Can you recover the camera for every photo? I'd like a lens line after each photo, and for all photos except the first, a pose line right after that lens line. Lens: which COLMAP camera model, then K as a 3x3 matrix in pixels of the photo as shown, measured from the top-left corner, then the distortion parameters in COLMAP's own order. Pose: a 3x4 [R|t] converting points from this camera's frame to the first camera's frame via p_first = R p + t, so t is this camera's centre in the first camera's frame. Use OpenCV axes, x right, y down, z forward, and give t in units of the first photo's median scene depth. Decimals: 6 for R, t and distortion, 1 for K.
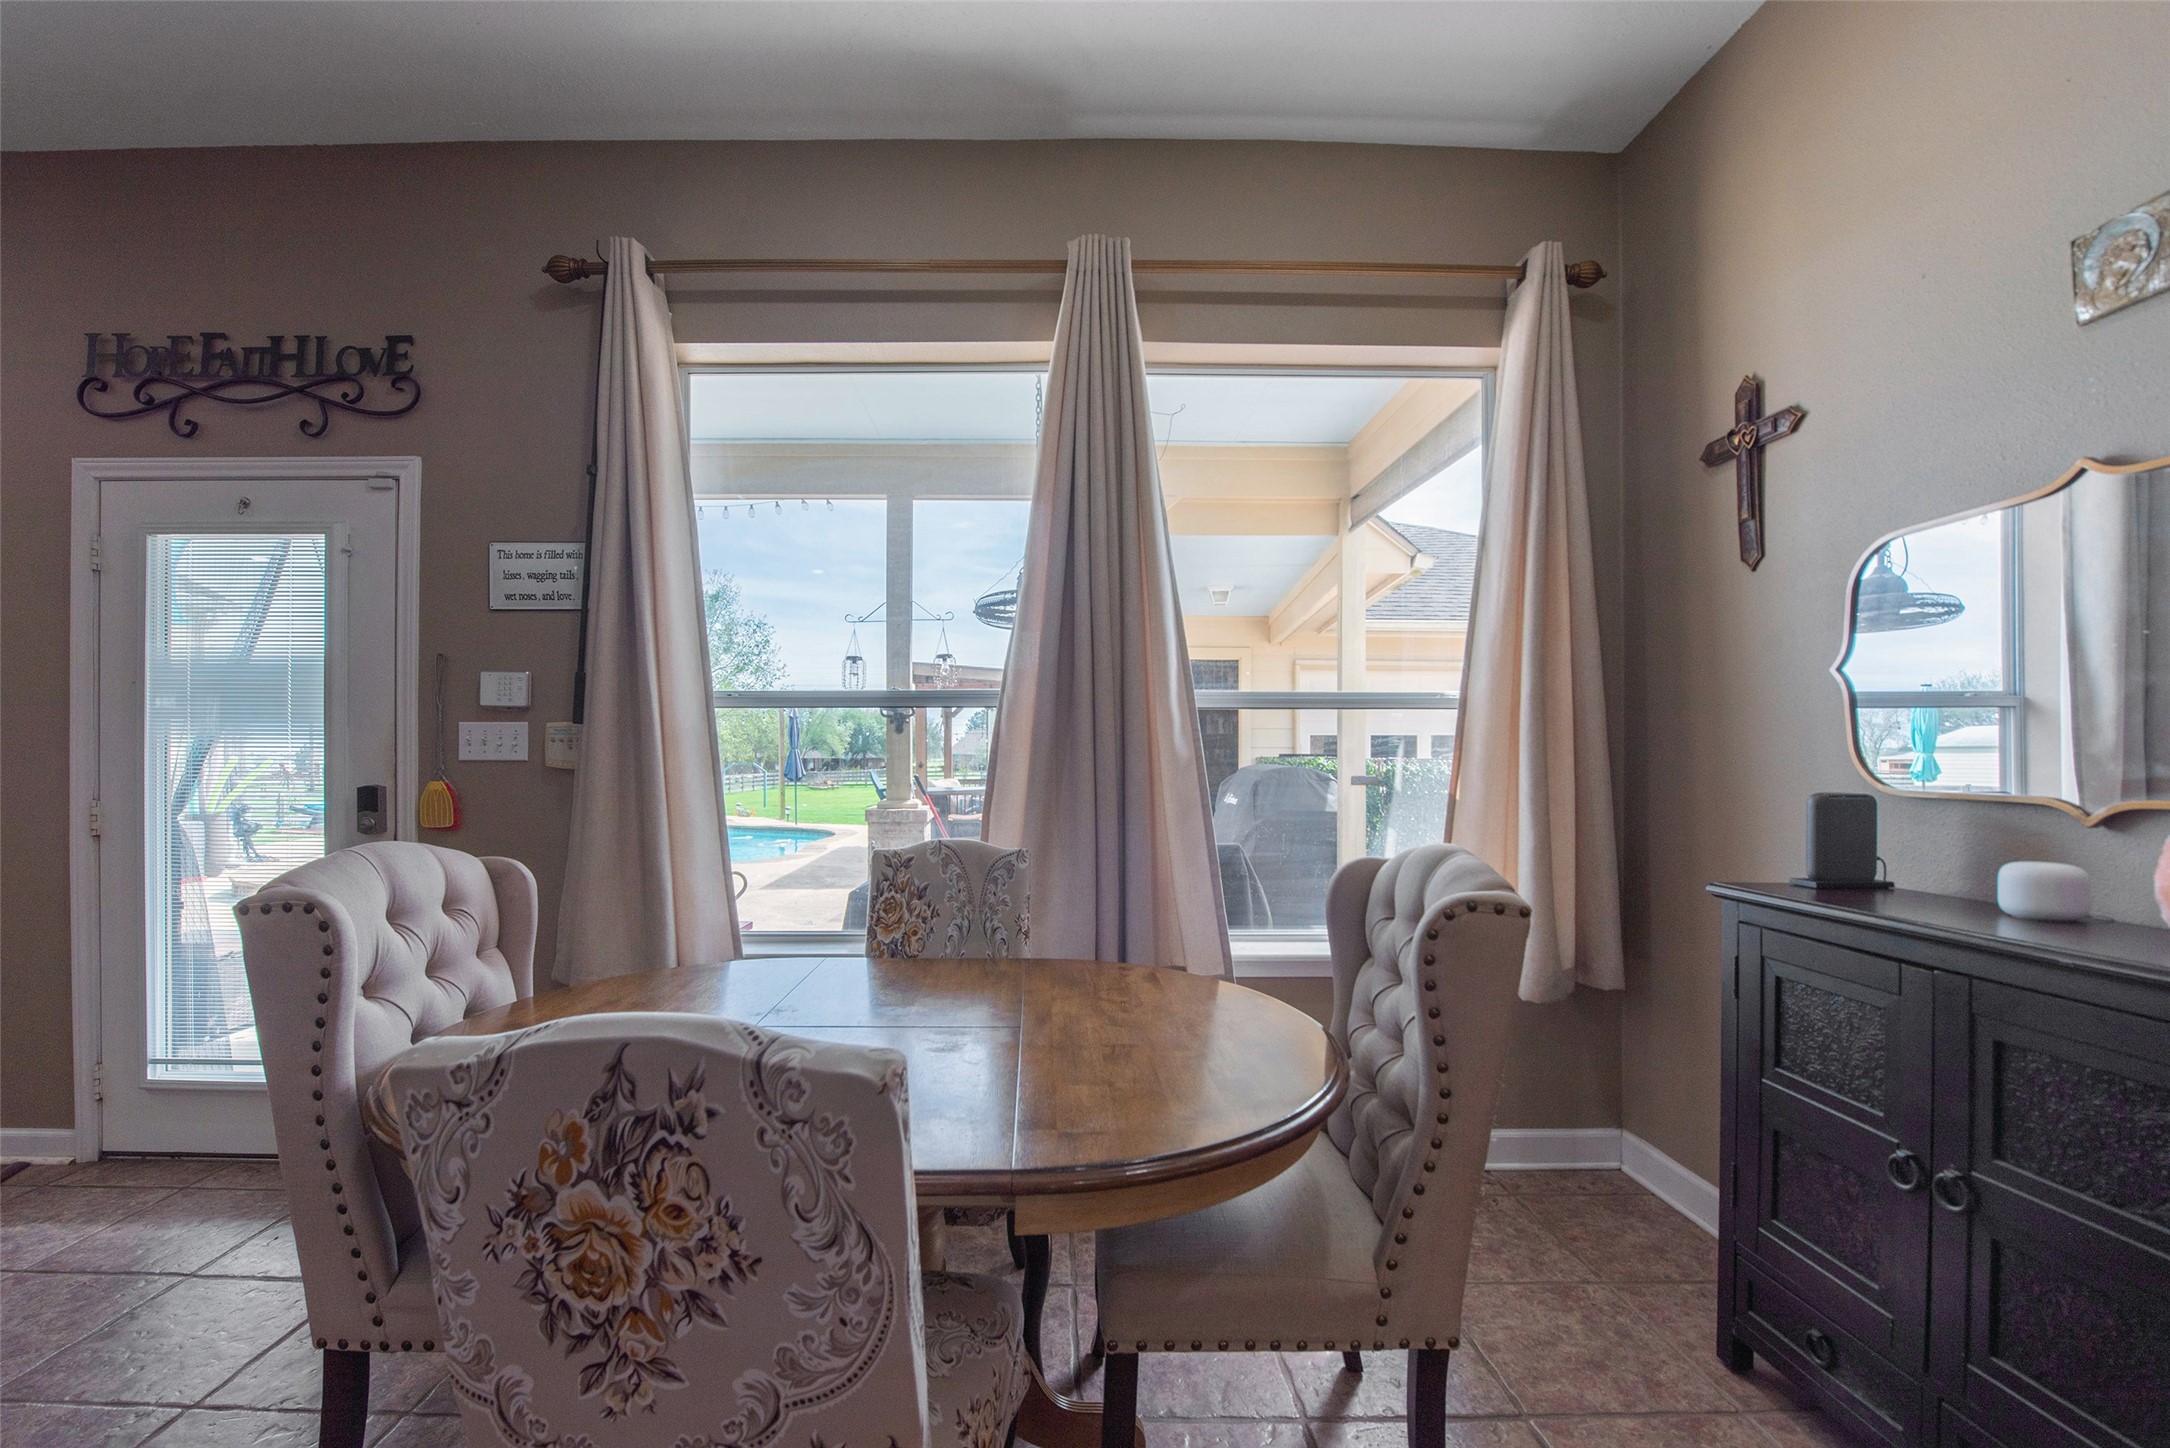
lens RADIAL K [[871.6, 0, 1065.1], [0, 871.6, 742.4], [0, 0, 1]] dist [-0.018685, -0.000570]
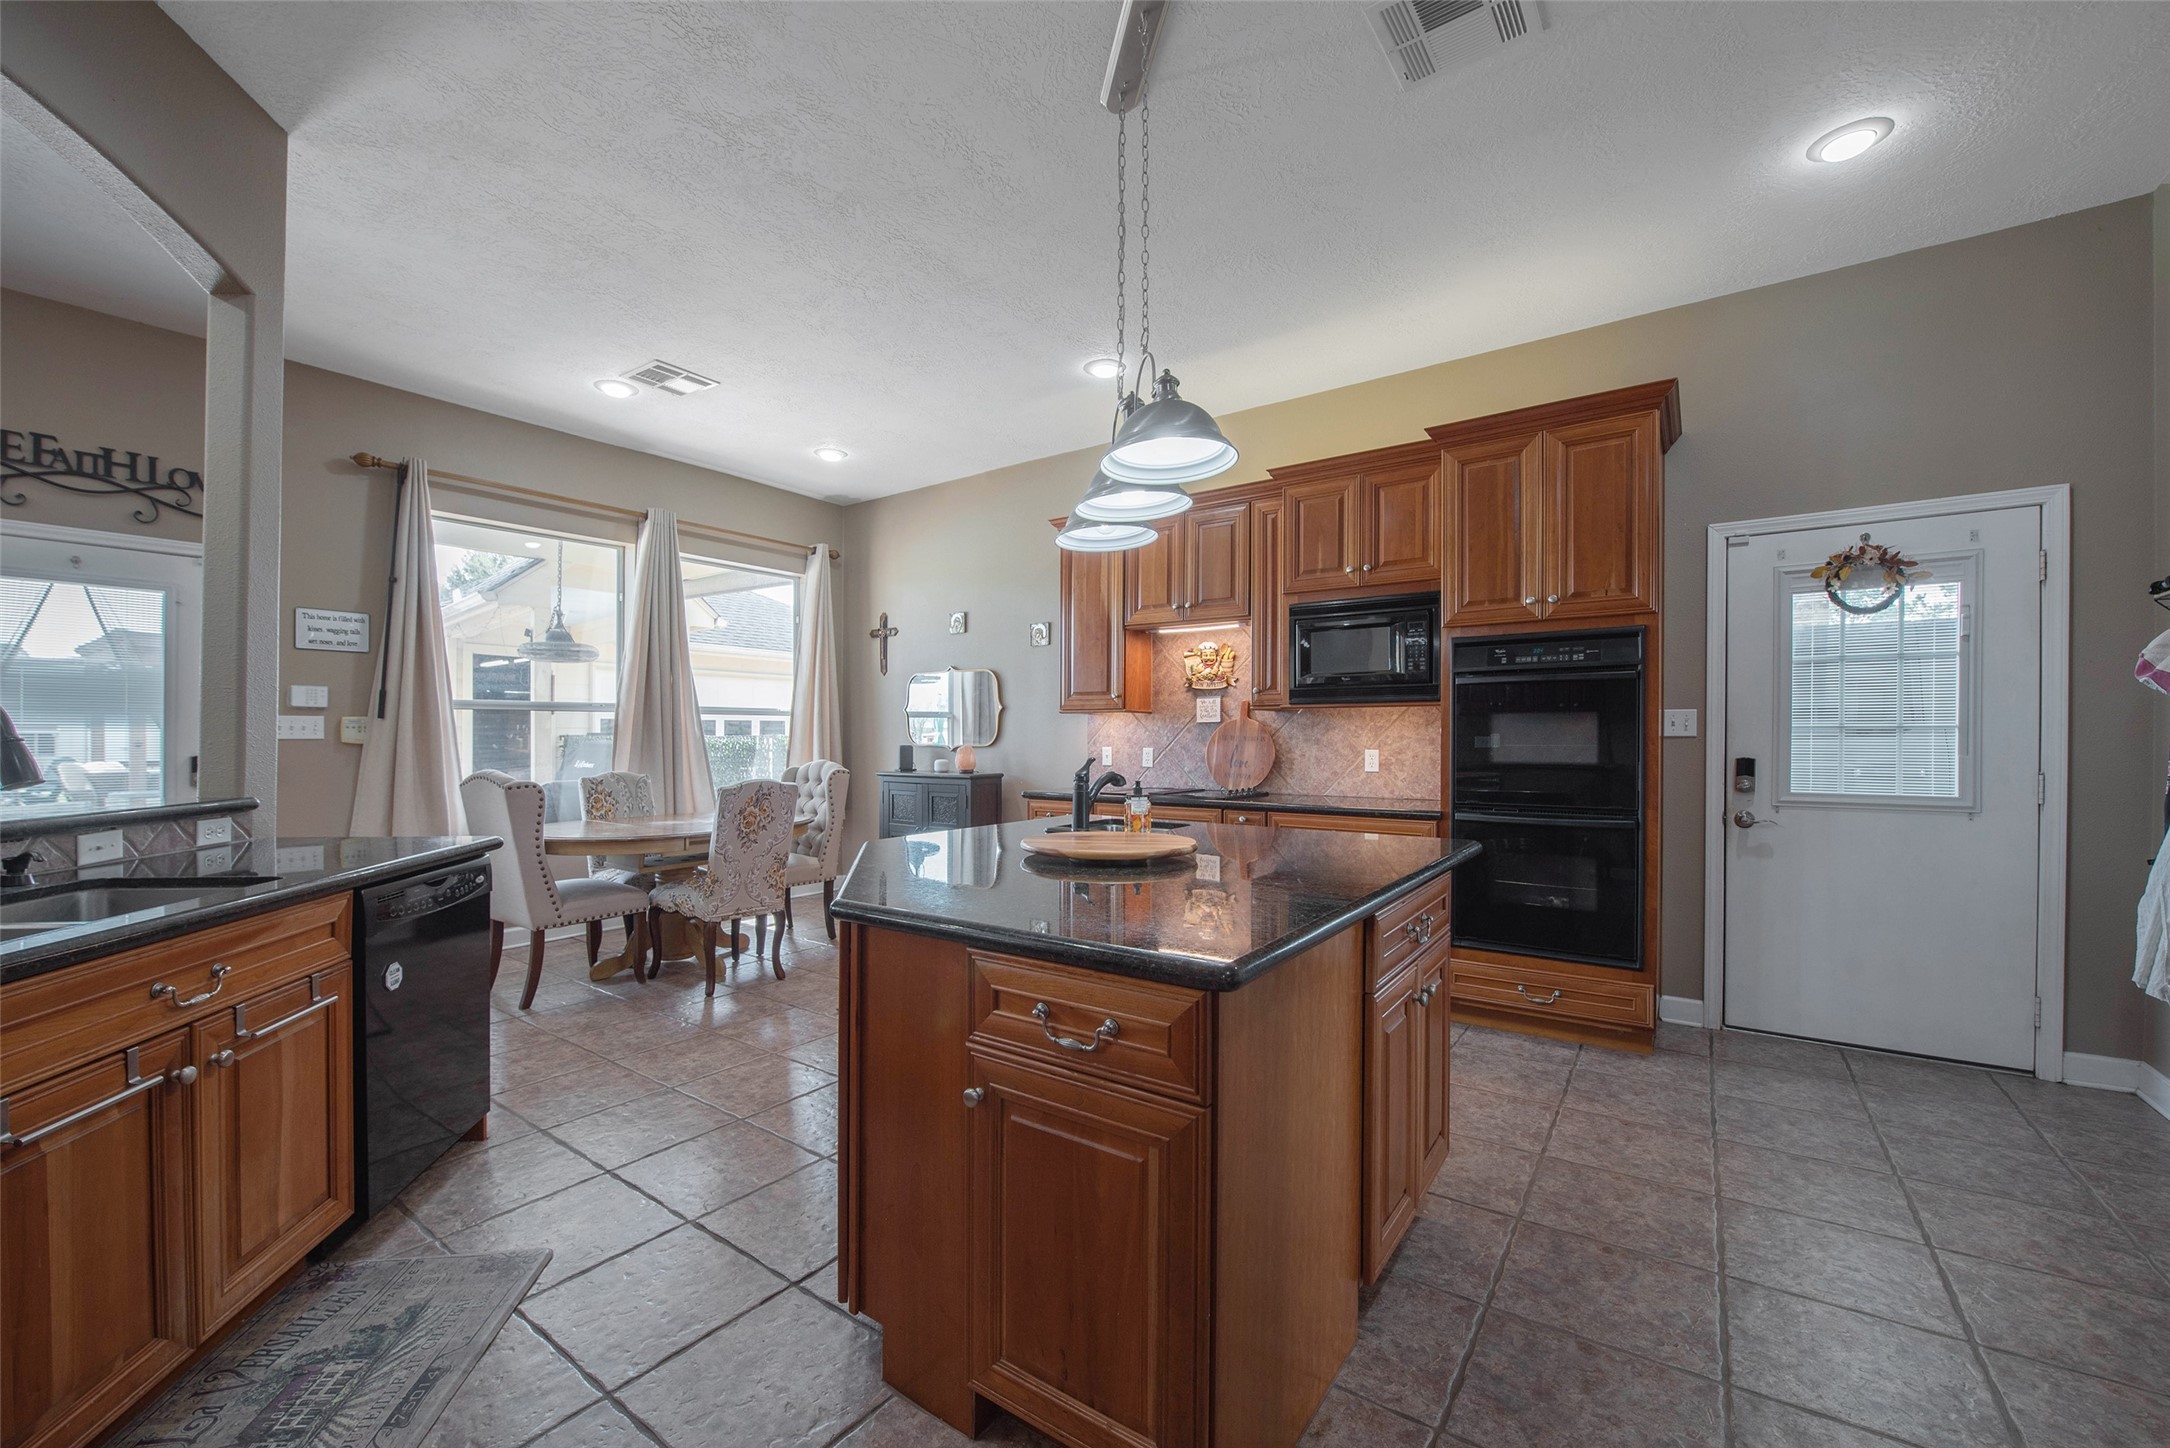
lens RADIAL K [[871.6, 0, 1081.0], [0, 871.6, 726.1], [0, 0, 1]] dist [-0.018685, -0.000570]
pose [[0.582044, 0.004314, 0.813146, -1.134483], [-0.008009, 0.999968, 0.000427, -0.017112], [-0.813118, -0.006761, 0.582060, -1.192999]]
